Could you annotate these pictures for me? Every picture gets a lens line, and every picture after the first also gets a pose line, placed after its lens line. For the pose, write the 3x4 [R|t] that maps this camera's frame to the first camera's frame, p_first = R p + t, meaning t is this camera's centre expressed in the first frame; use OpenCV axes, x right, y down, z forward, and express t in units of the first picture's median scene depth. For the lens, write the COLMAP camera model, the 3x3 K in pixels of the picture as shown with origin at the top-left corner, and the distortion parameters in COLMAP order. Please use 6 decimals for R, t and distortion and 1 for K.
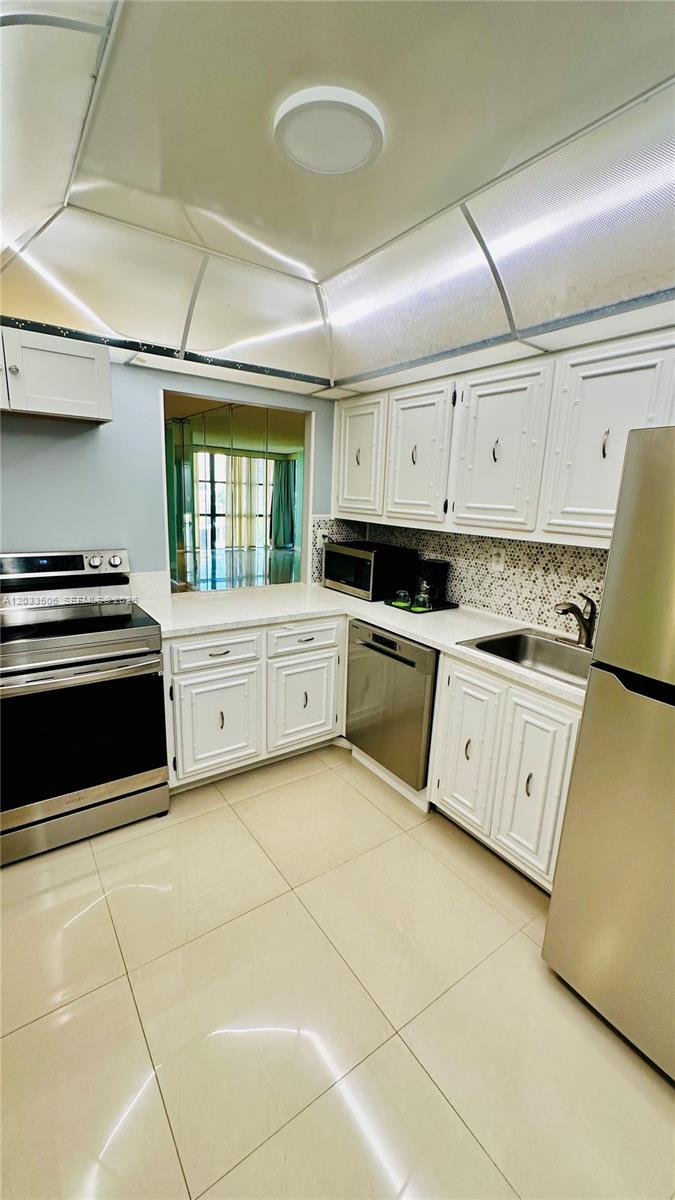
lens RADIAL K [[476.9, 0, 338.5], [0, 476.9, 601.1], [0, 0, 1]] dist [-0.002318, 0.000542]
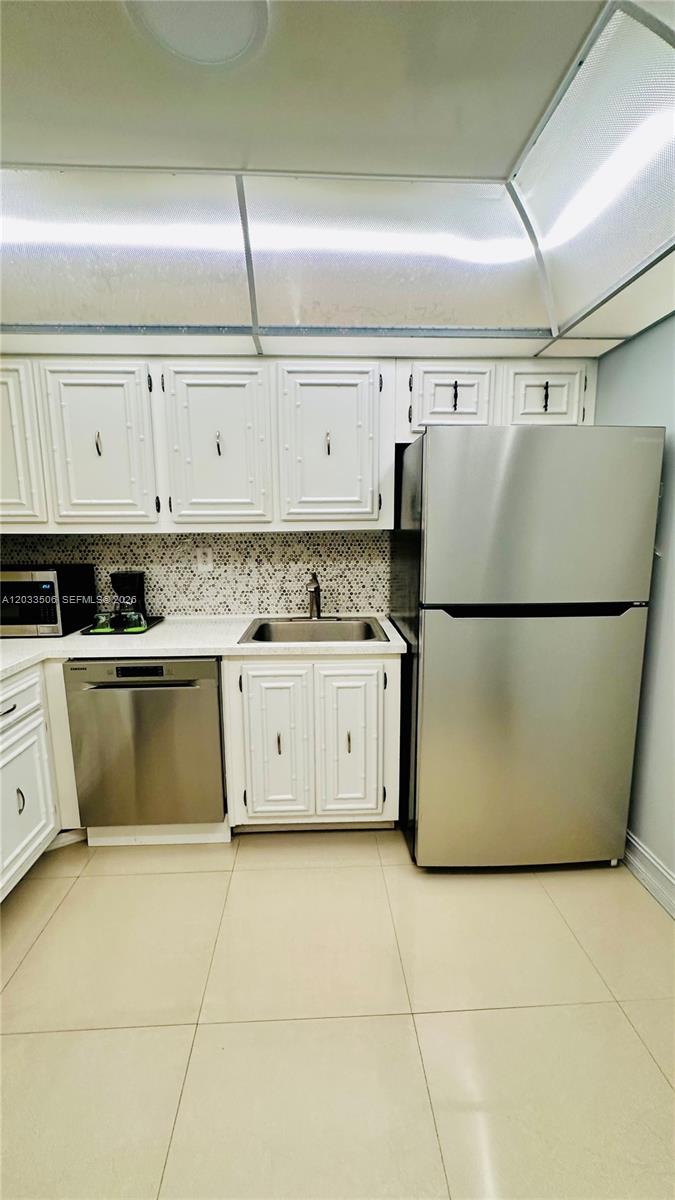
lens RADIAL K [[476.9, 0, 335.3], [0, 476.9, 600.5], [0, 0, 1]] dist [-0.002318, 0.000542]
pose [[0.540602, -0.173045, 0.823289, -0.360270], [0.215364, 0.974473, 0.063406, -0.010903], [-0.813245, 0.143030, 0.564070, 0.266068]]
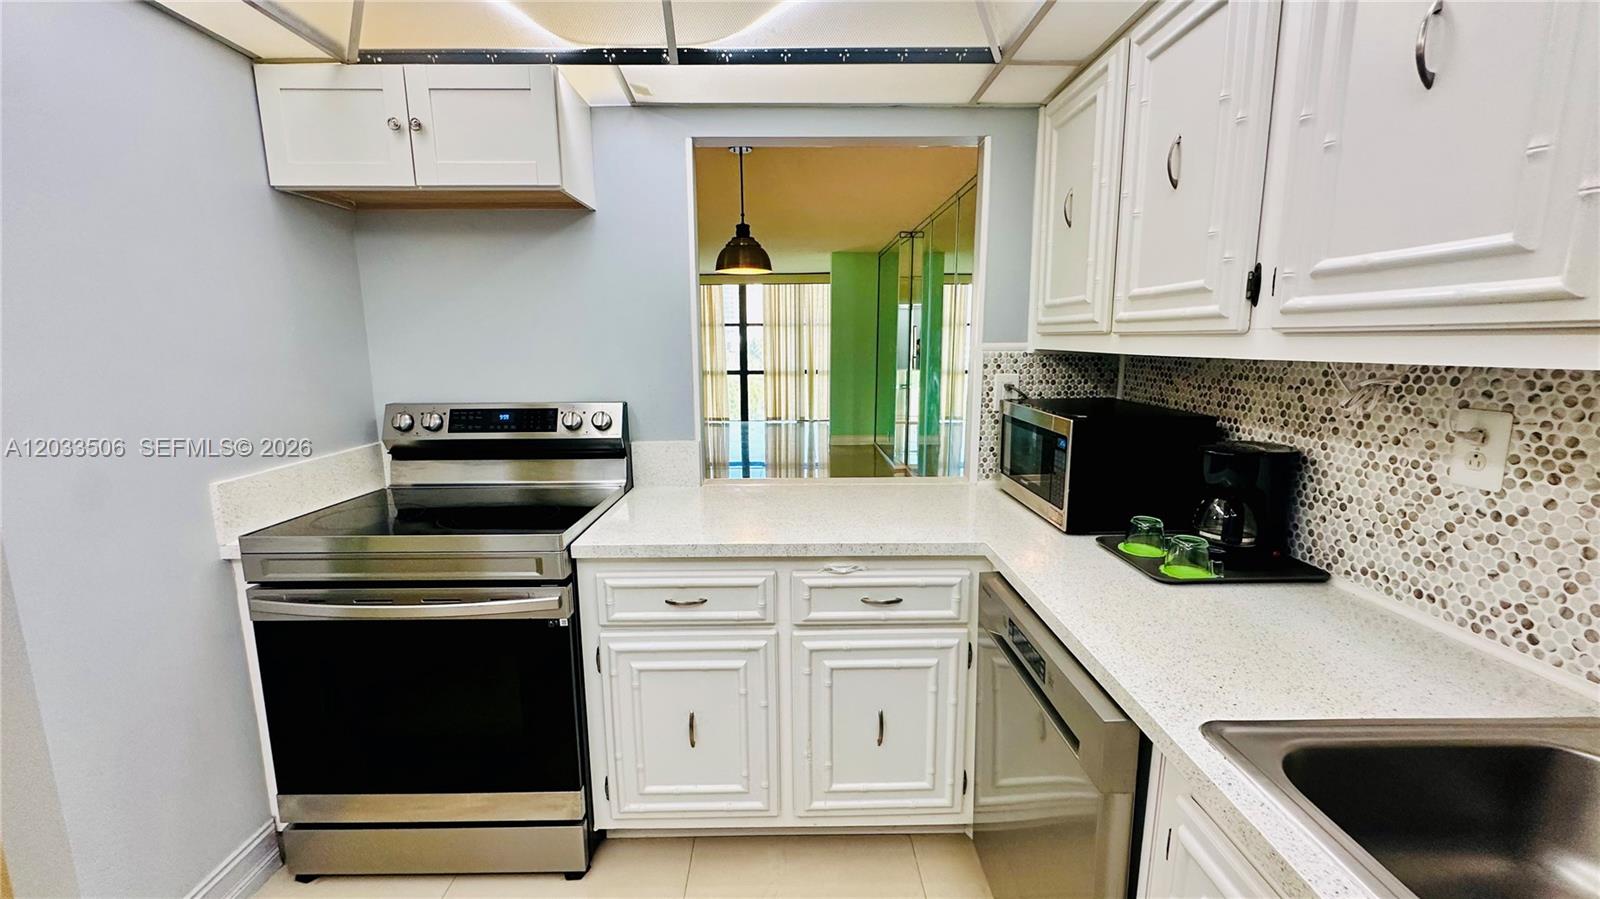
lens RADIAL K [[635.9, 0, 803.8], [0, 635.9, 449.6], [0, 0, 1]] dist [-0.002318, 0.000542]
pose [[0.828062, 0.051899, -0.558229, 0.221527], [-0.088770, 0.995283, -0.039148, -0.036755], [0.553564, 0.081971, 0.828763, 0.467451]]
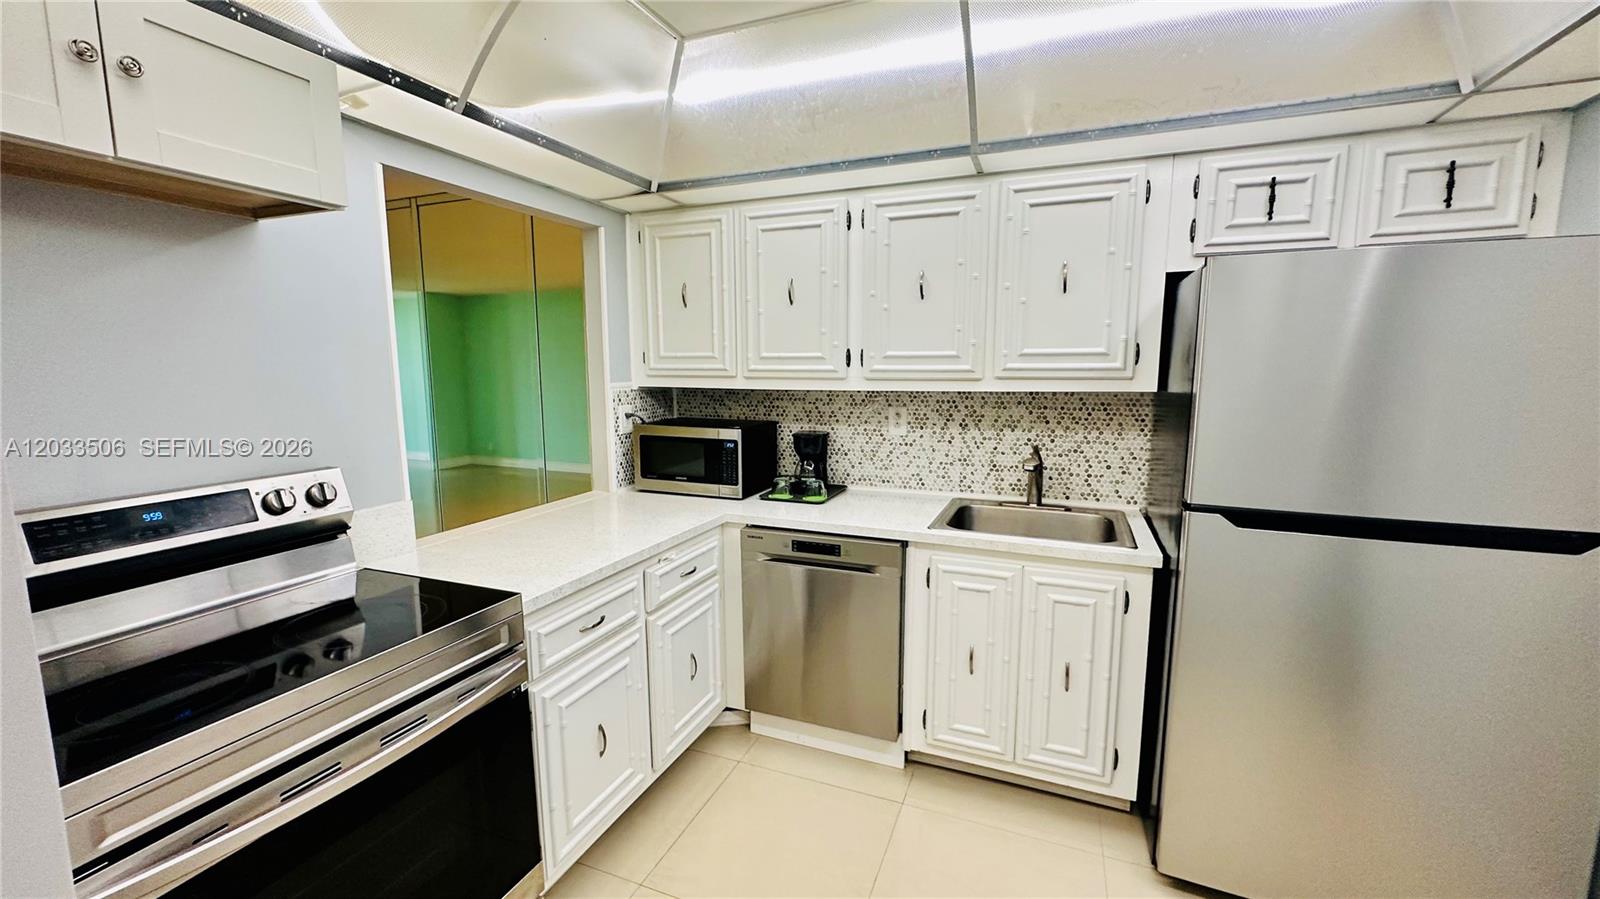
lens RADIAL K [[635.9, 0, 801.2], [0, 635.9, 450.4], [0, 0, 1]] dist [-0.002318, 0.000542]
pose [[0.840899, -0.113733, 0.529107, -0.401510], [0.155356, 0.987249, -0.034692, -0.028687], [-0.518414, 0.111373, 0.847846, 0.194819]]
